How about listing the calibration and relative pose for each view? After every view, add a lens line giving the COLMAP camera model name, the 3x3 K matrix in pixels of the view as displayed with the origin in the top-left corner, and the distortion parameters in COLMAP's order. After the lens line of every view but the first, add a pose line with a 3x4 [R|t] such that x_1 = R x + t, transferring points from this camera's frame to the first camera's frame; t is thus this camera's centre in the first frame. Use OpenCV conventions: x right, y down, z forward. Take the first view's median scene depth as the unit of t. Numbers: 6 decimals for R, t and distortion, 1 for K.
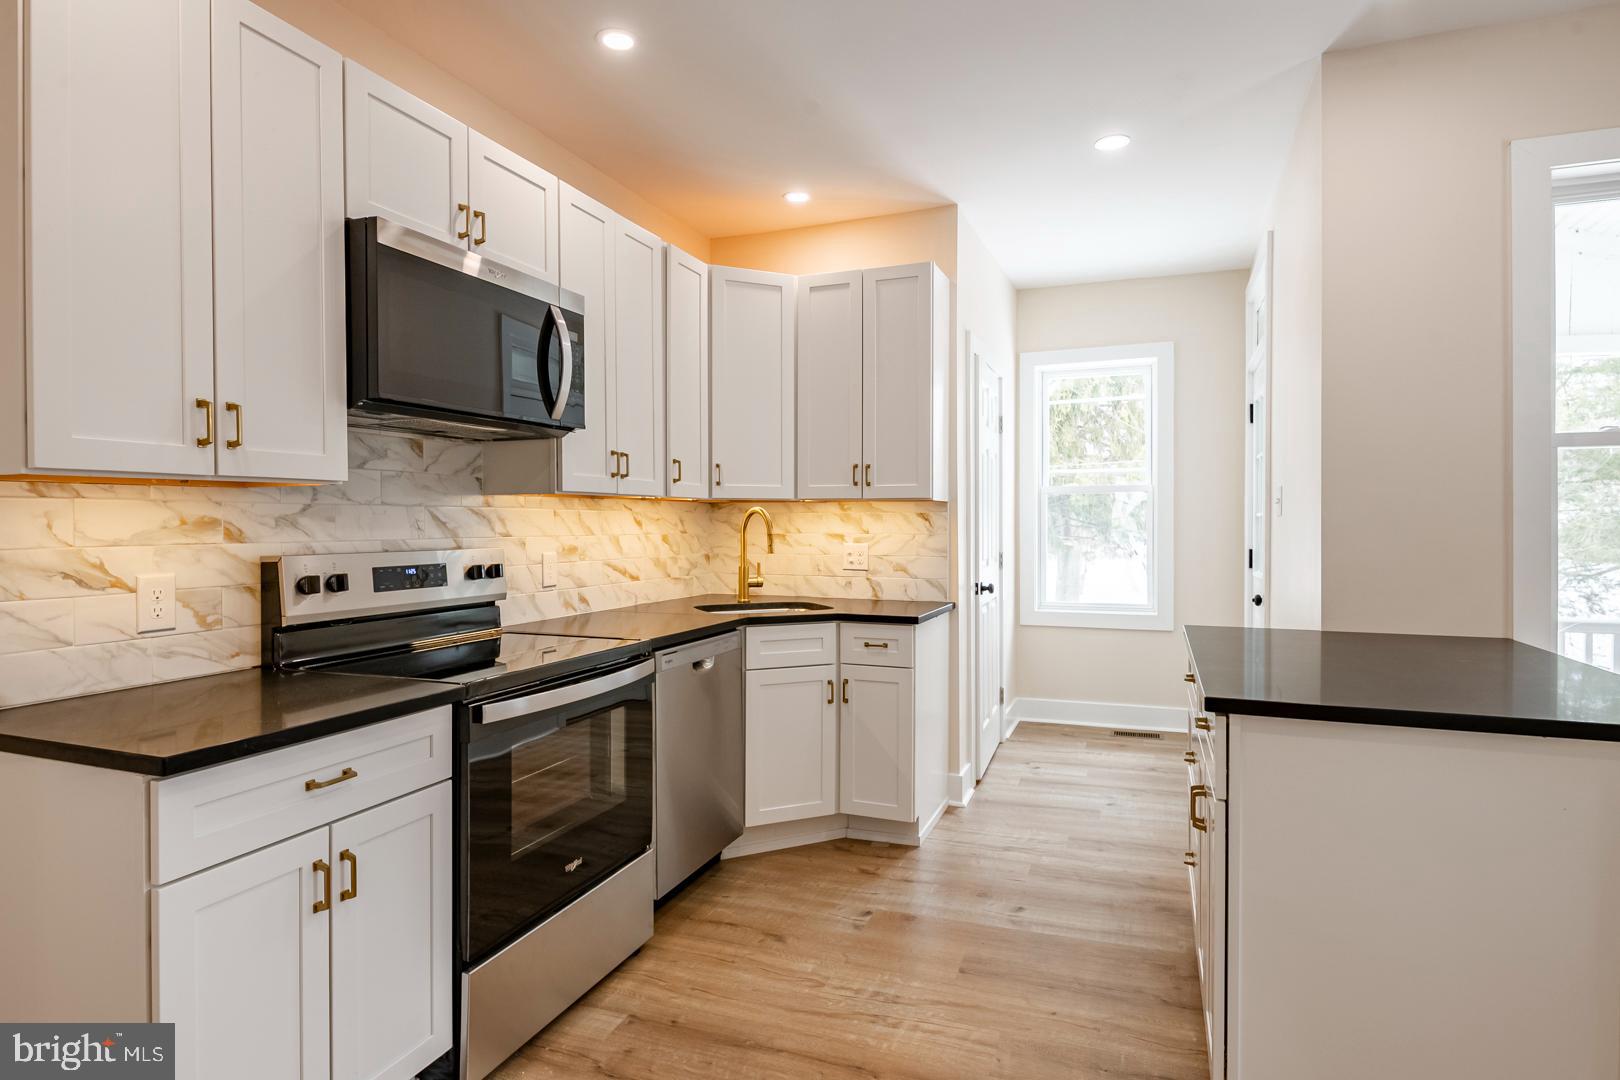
lens RADIAL K [[874.7, 0, 826.3], [0, 874.7, 528.5], [0, 0, 1]] dist [0.001452, -0.005131]
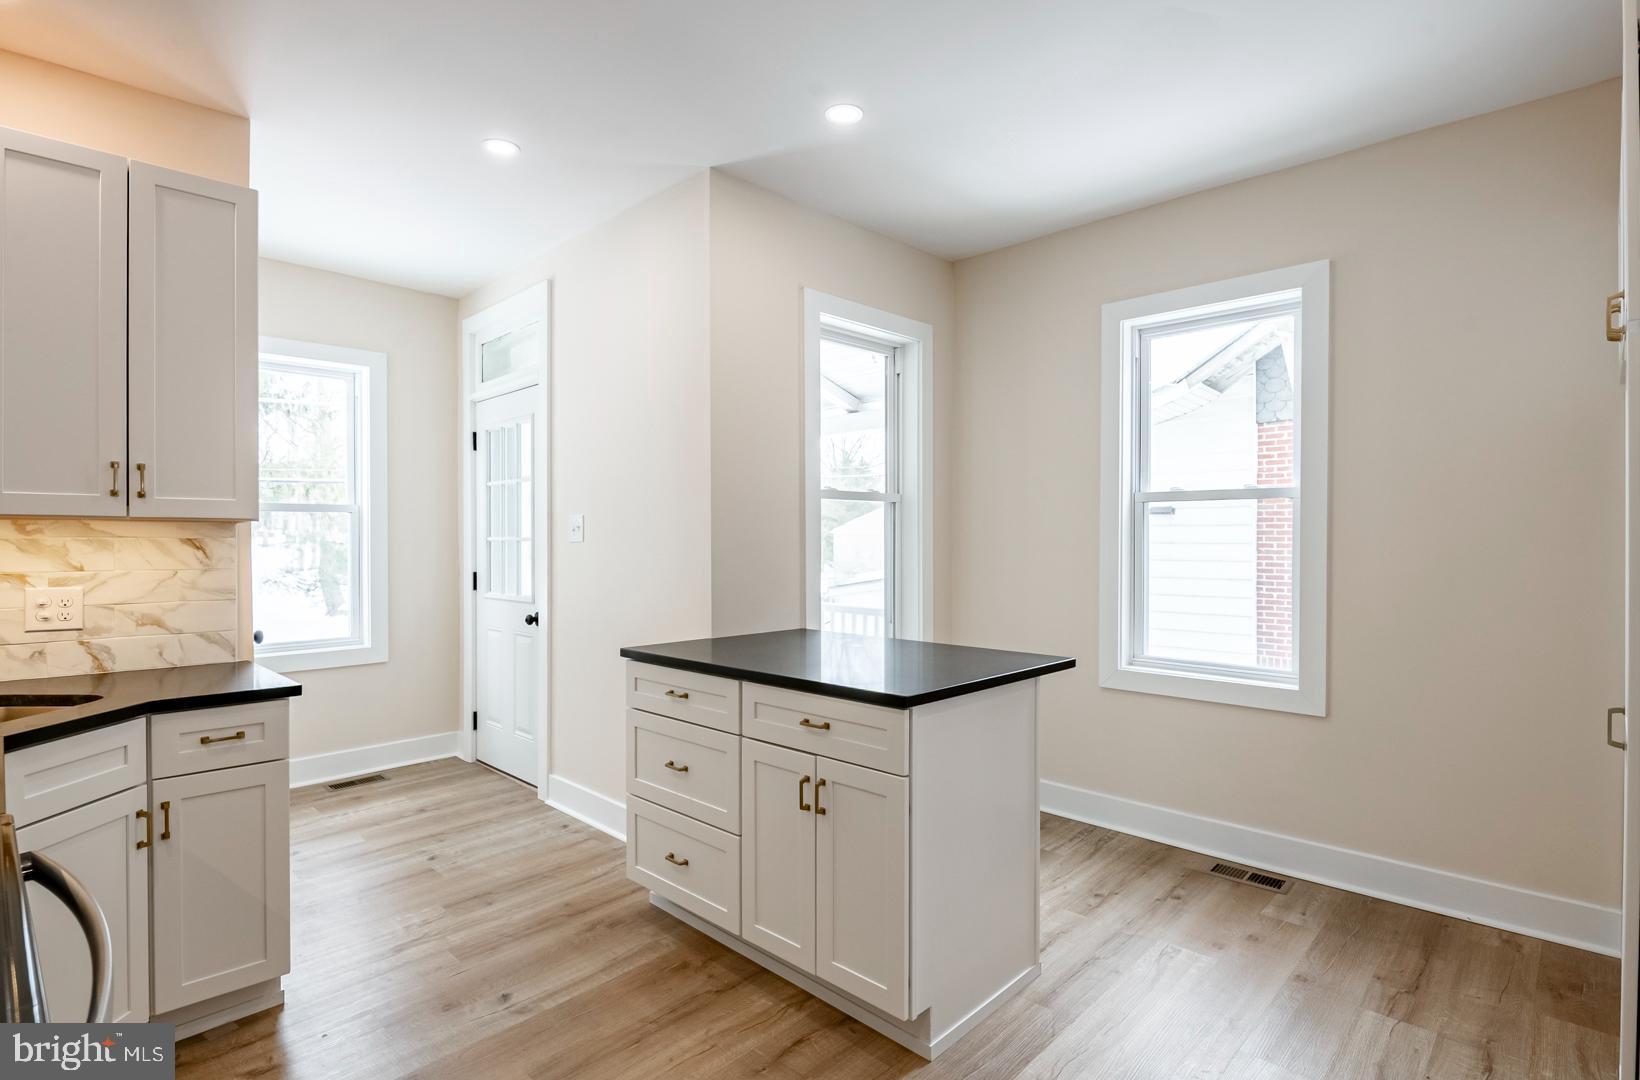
lens RADIAL K [[812.3, 0, 843.1], [0, 812.3, 541.9], [0, 0, 1]] dist [-0.003912, -0.006283]
pose [[0.376084, -0.003821, 0.926578, -0.366725], [0.006347, 0.999979, 0.001548, -0.016191], [-0.926564, 0.005299, 0.376100, 0.352255]]
